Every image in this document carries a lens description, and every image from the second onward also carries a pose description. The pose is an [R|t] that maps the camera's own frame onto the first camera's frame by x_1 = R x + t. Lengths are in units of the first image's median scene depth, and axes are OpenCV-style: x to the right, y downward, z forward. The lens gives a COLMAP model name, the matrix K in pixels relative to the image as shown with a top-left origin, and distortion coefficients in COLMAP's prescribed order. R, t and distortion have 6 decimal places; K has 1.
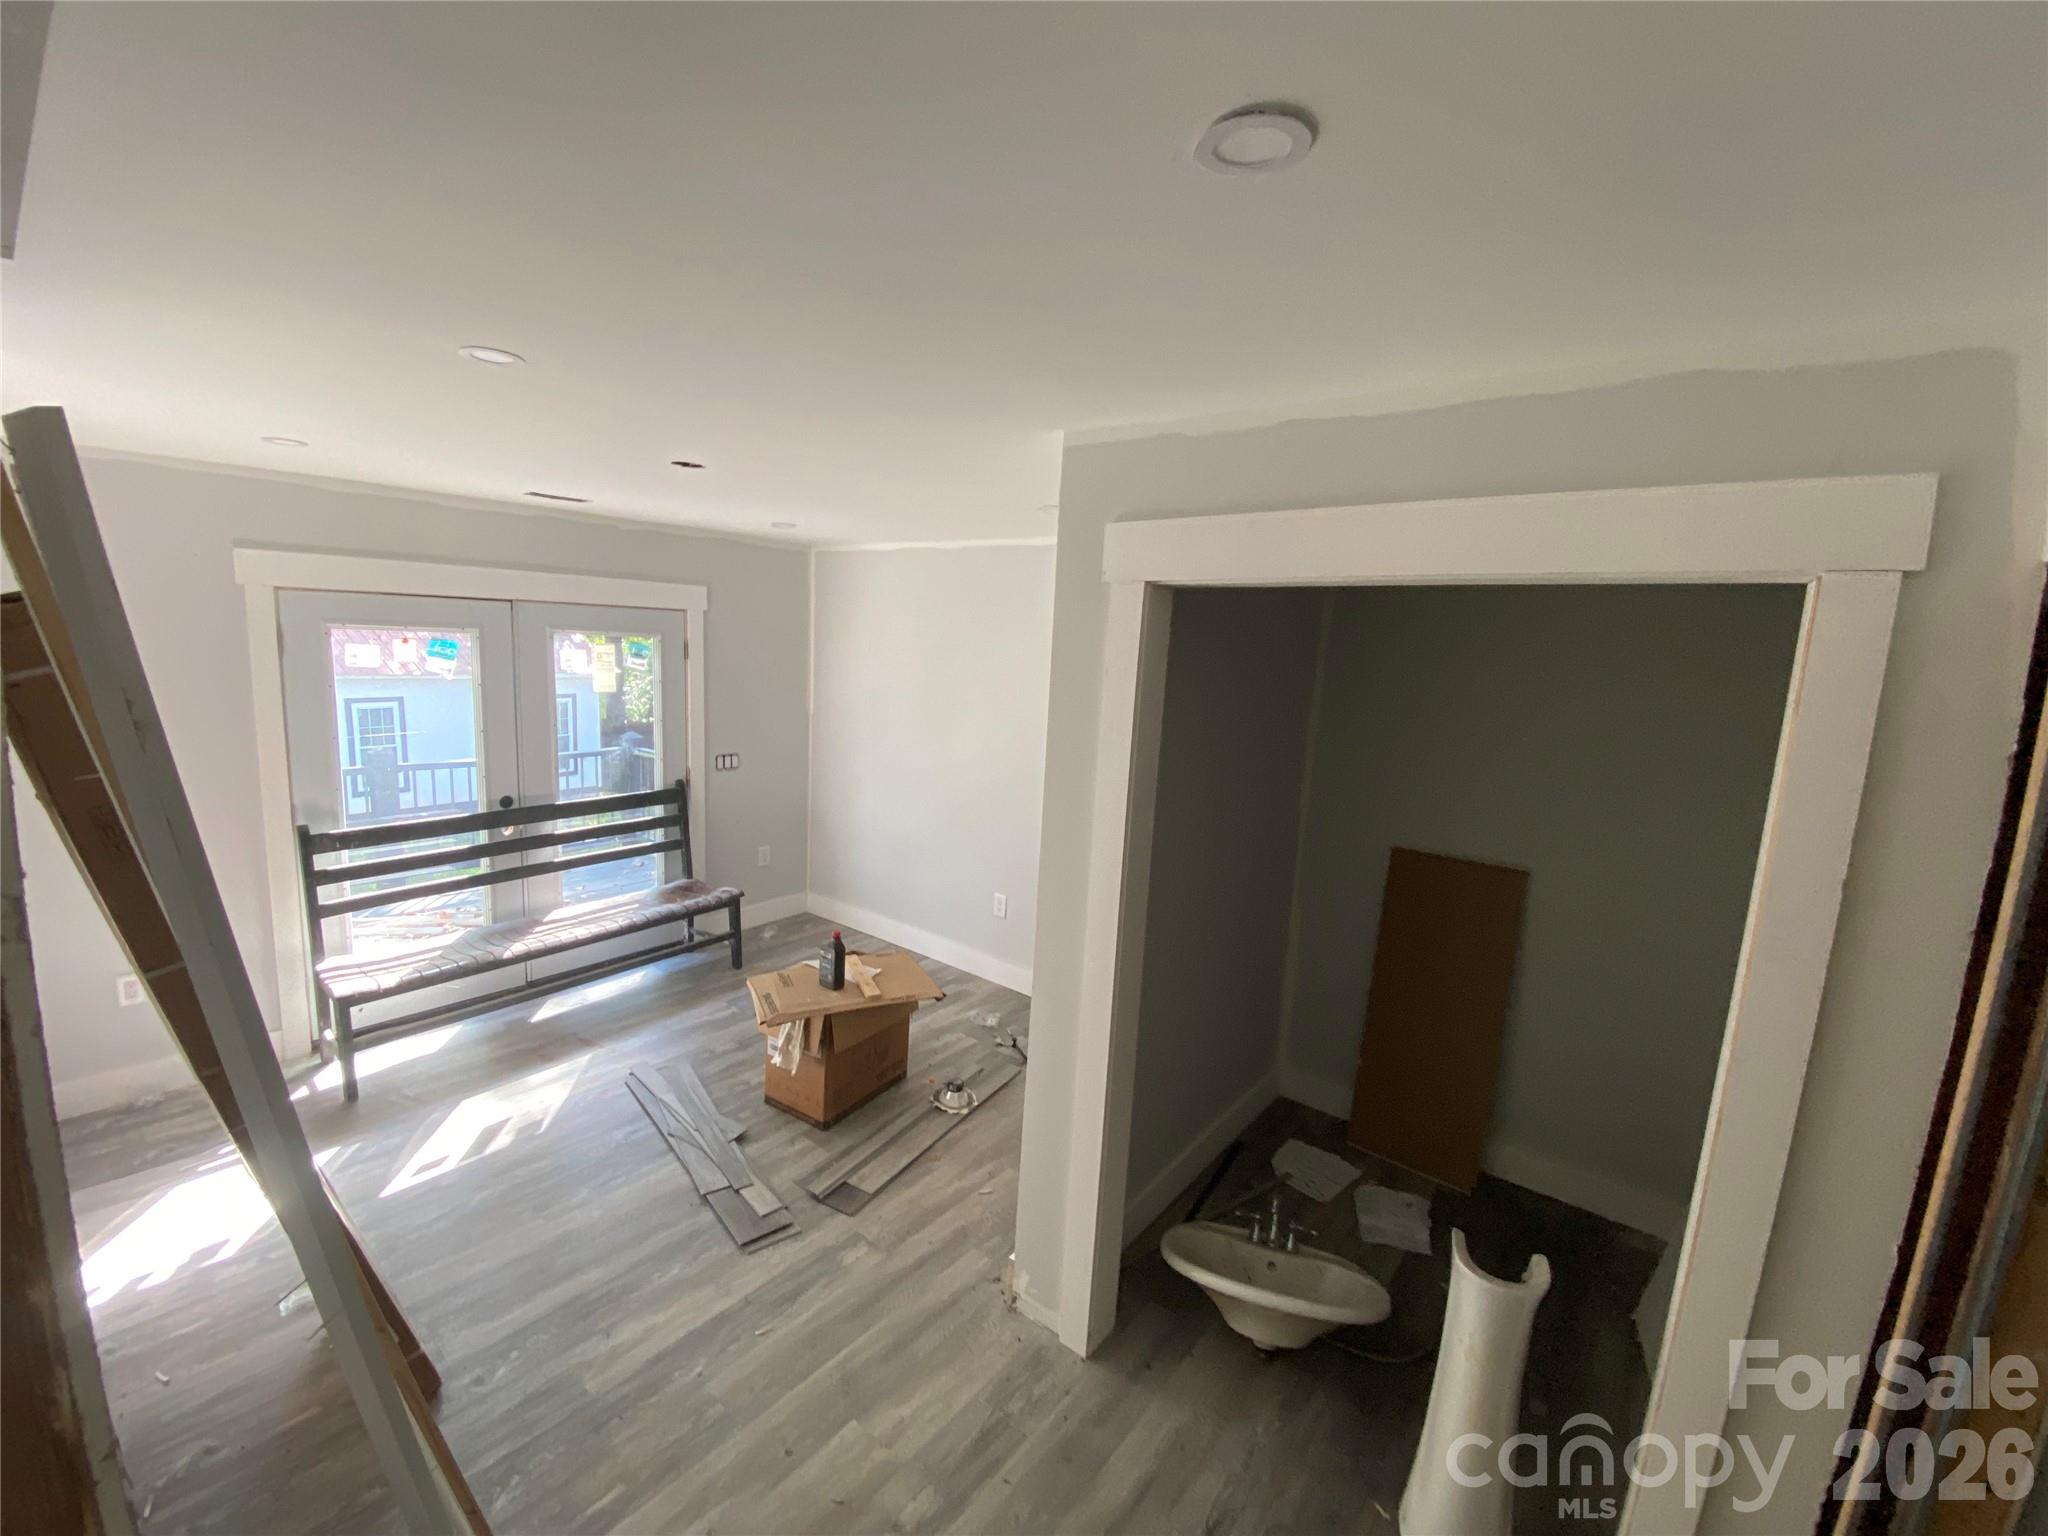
lens RADIAL K [[839.5, 0, 1024.0], [0, 839.5, 768.0], [0, 0, 1]] dist [0.022104, -0.021289]
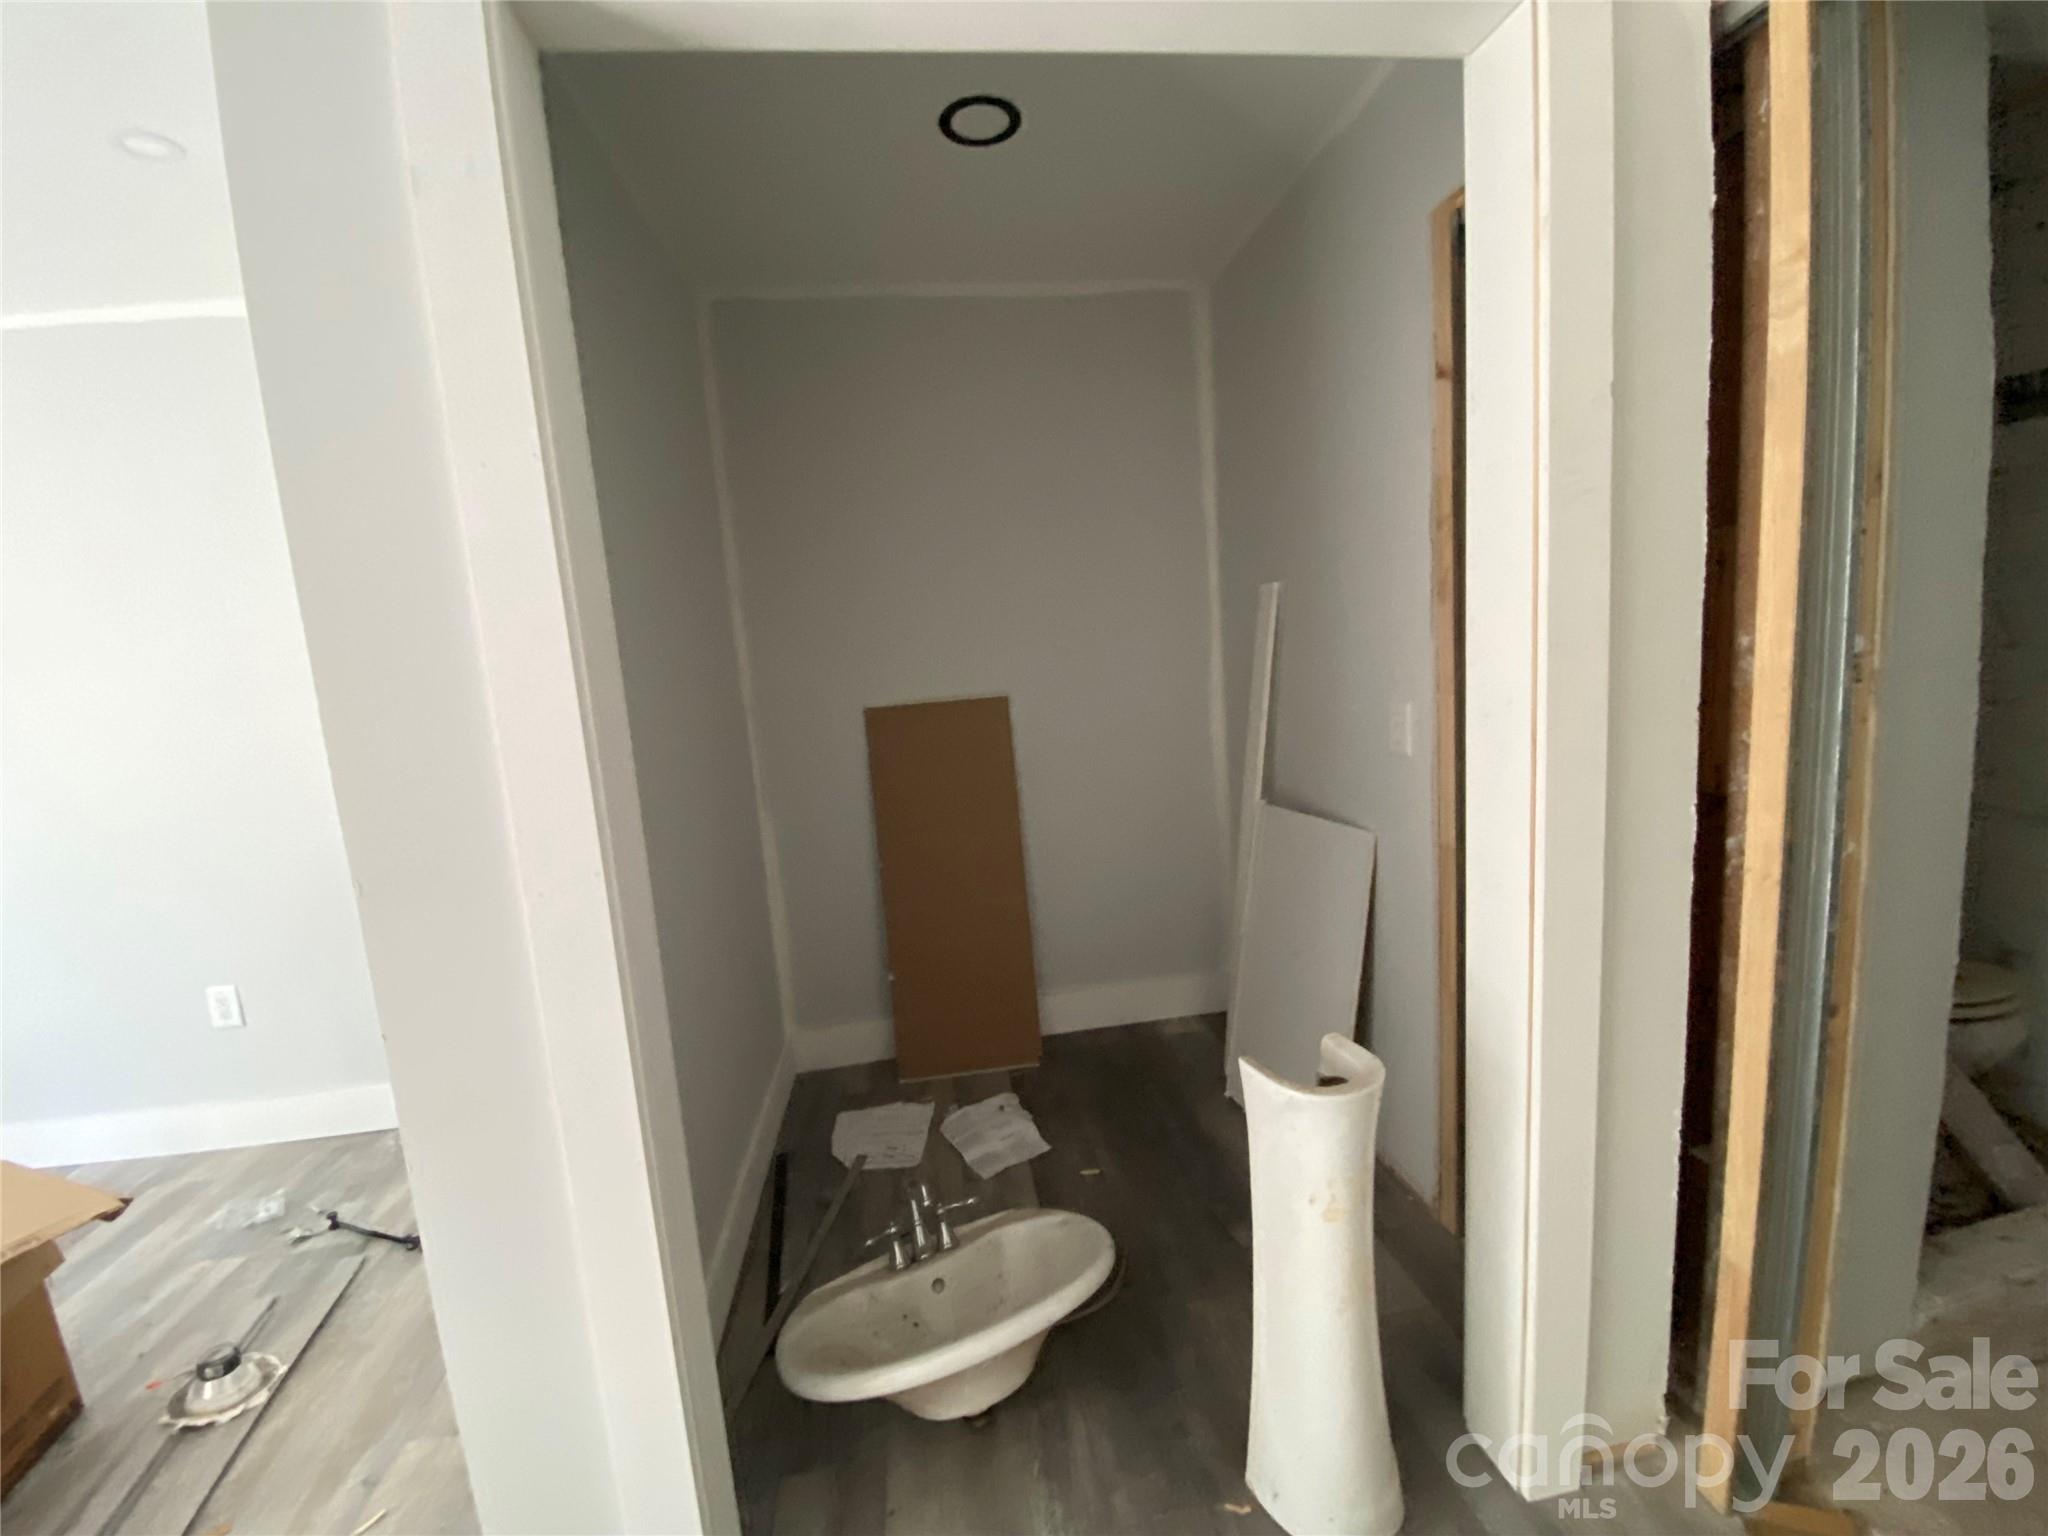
lens RADIAL K [[842.1, 0, 1027.8], [0, 842.1, 761.0], [0, 0, 1]] dist [0.044624, -0.027598]
pose [[0.693701, -0.216425, 0.686979, -0.020296], [0.222987, 0.971460, 0.080879, 0.110836], [-0.684877, 0.097082, 0.722163, 0.310760]]
